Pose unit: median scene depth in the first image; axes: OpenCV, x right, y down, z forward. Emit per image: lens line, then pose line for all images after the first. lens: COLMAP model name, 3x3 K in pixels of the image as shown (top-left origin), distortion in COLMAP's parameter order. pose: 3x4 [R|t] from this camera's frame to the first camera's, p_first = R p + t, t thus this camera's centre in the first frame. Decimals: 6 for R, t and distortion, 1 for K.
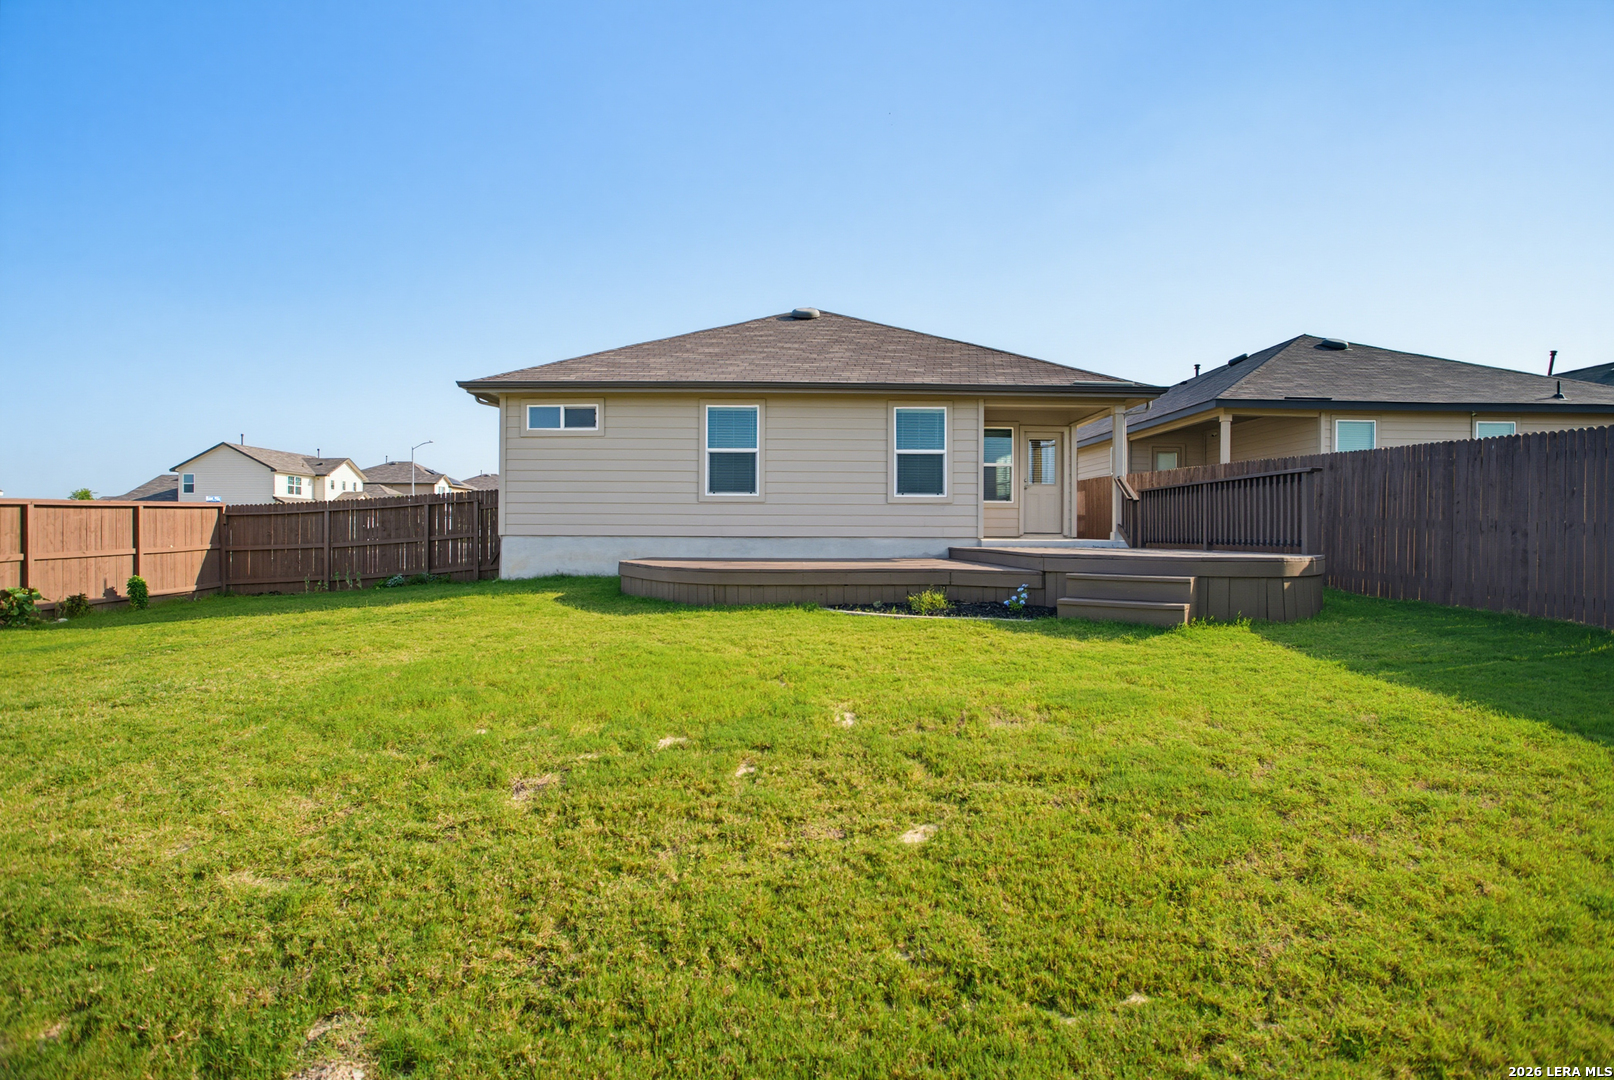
lens RADIAL K [[788.1, 0, 806.8], [0, 788.1, 543.4], [0, 0, 1]] dist [-0.058924, 0.015919]
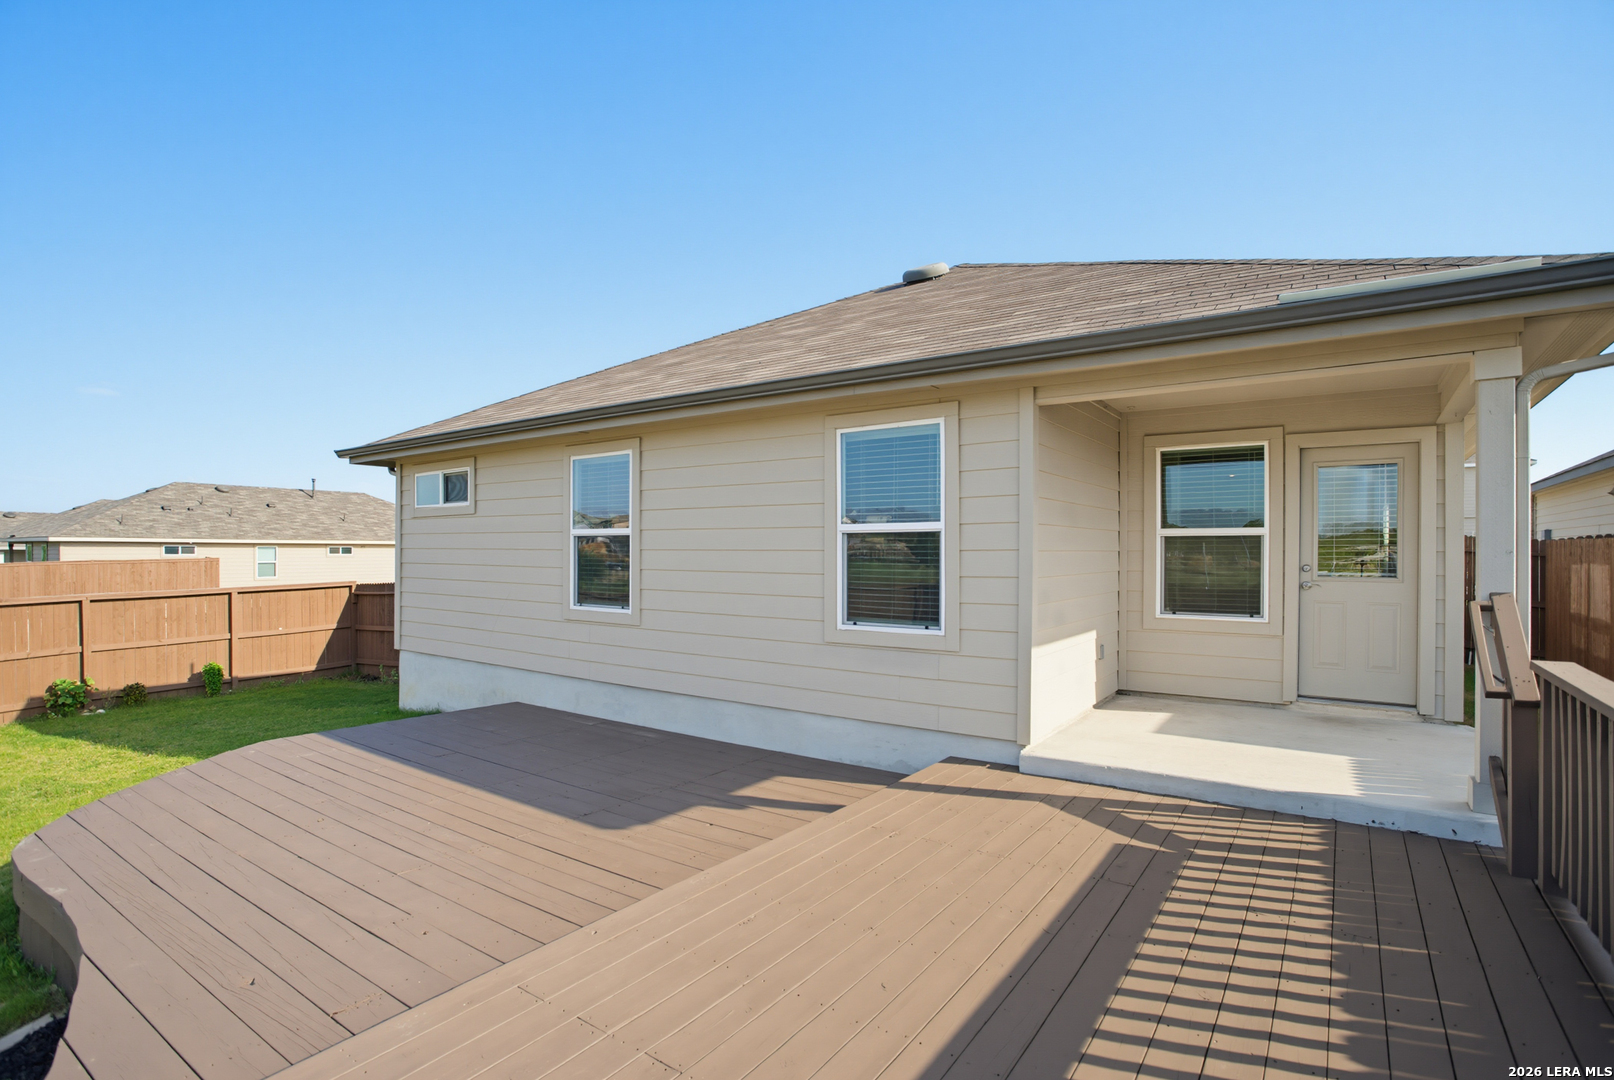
lens RADIAL K [[788.1, 0, 821.1], [0, 788.1, 541.5], [0, 0, 1]] dist [-0.058924, 0.015919]
pose [[0.807949, -0.008061, -0.589197, 0.369334], [-0.008082, 0.999661, -0.024759, -0.097759], [0.589197, 0.024766, 0.807610, 0.629524]]
